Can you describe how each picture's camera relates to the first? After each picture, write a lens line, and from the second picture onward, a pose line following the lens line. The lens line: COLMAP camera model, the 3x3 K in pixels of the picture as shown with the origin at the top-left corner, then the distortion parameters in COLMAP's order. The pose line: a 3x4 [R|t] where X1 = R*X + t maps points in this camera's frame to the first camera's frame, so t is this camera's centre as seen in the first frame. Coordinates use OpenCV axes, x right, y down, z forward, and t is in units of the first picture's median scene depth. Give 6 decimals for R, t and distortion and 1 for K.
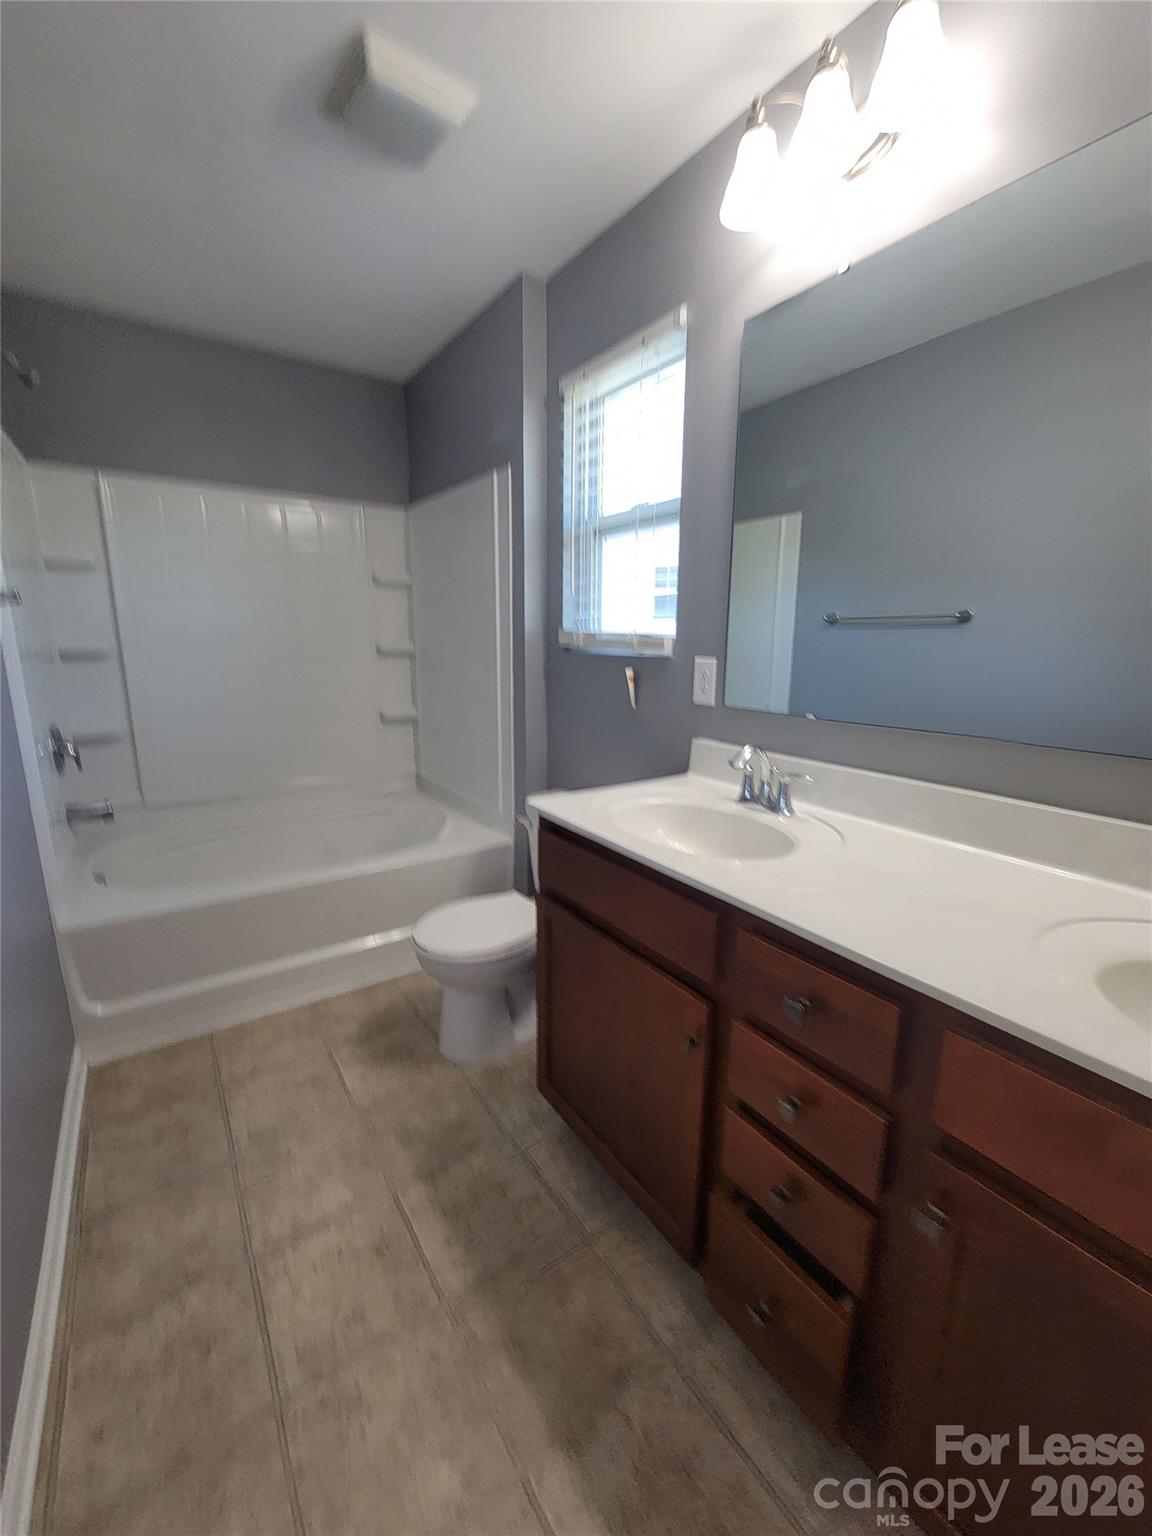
lens RADIAL K [[637.3, 0, 567.2], [0, 637.3, 757.8], [0, 0, 1]] dist [0.001883, -0.001843]
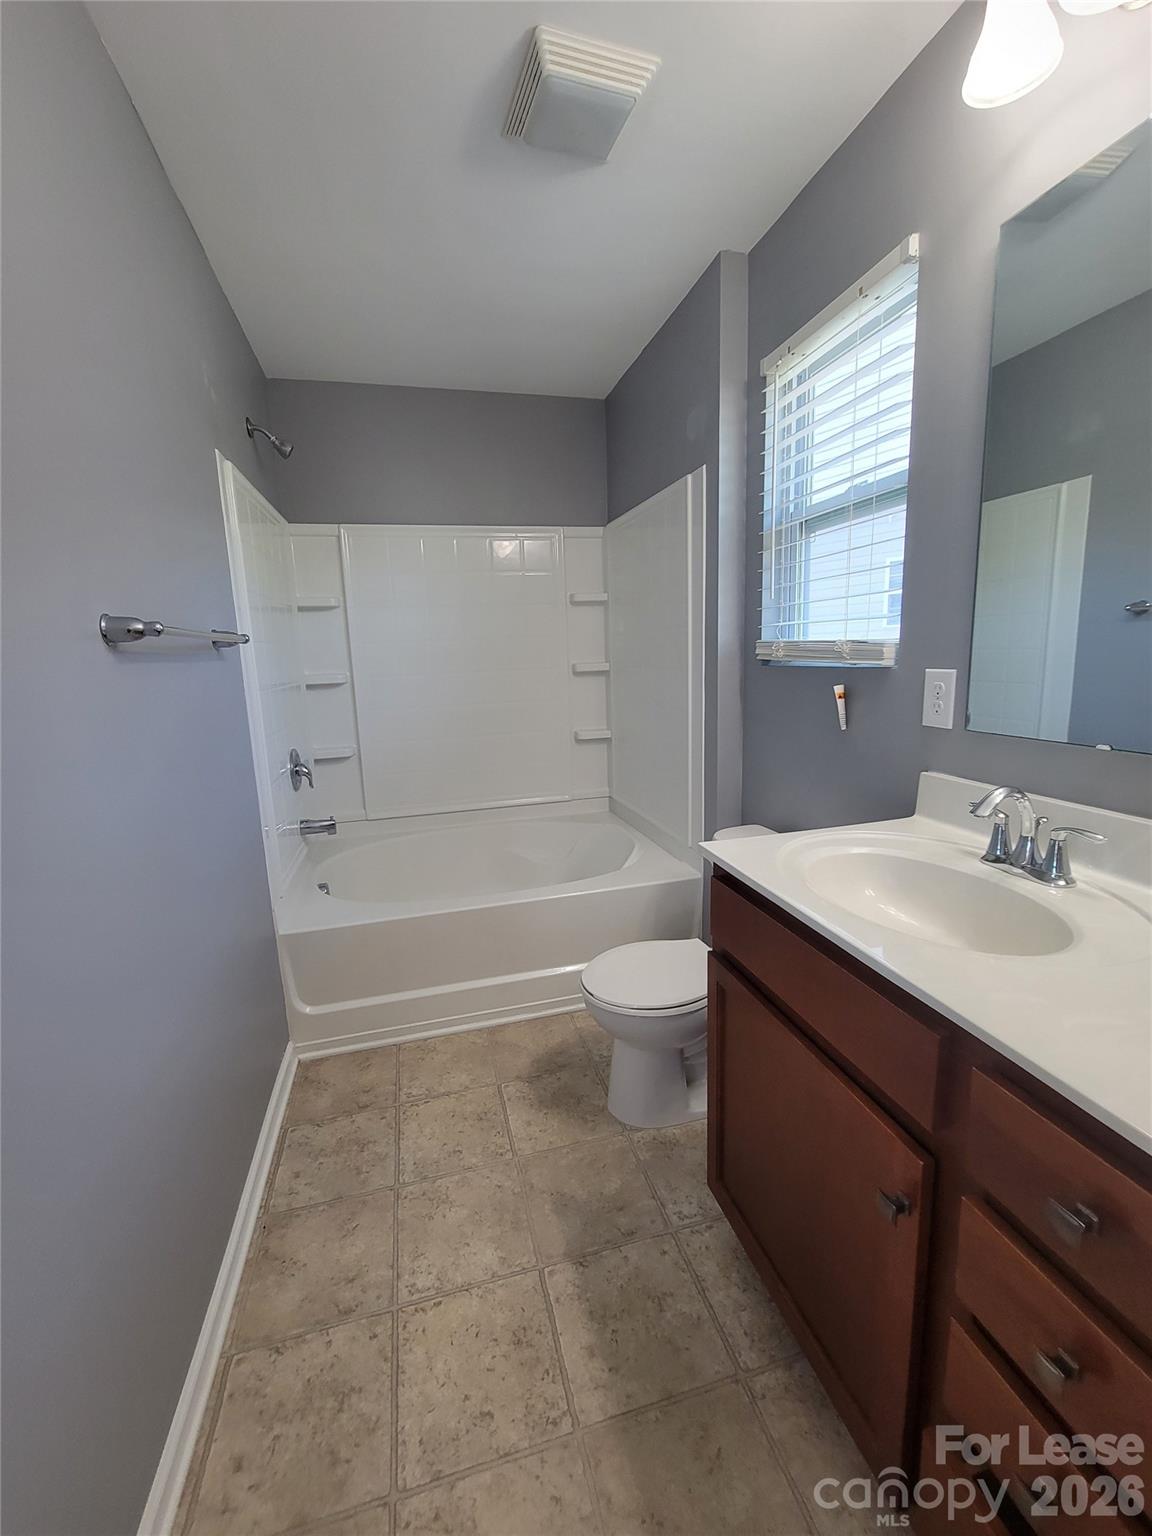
lens RADIAL K [[637.3, 0, 566.1], [0, 637.3, 764.4], [0, 0, 1]] dist [0.001883, -0.001843]
pose [[0.943877, 0.010691, -0.330125, 0.042648], [-0.014276, 0.999863, -0.008437, -0.025468], [0.329990, 0.012676, 0.943899, 0.109357]]
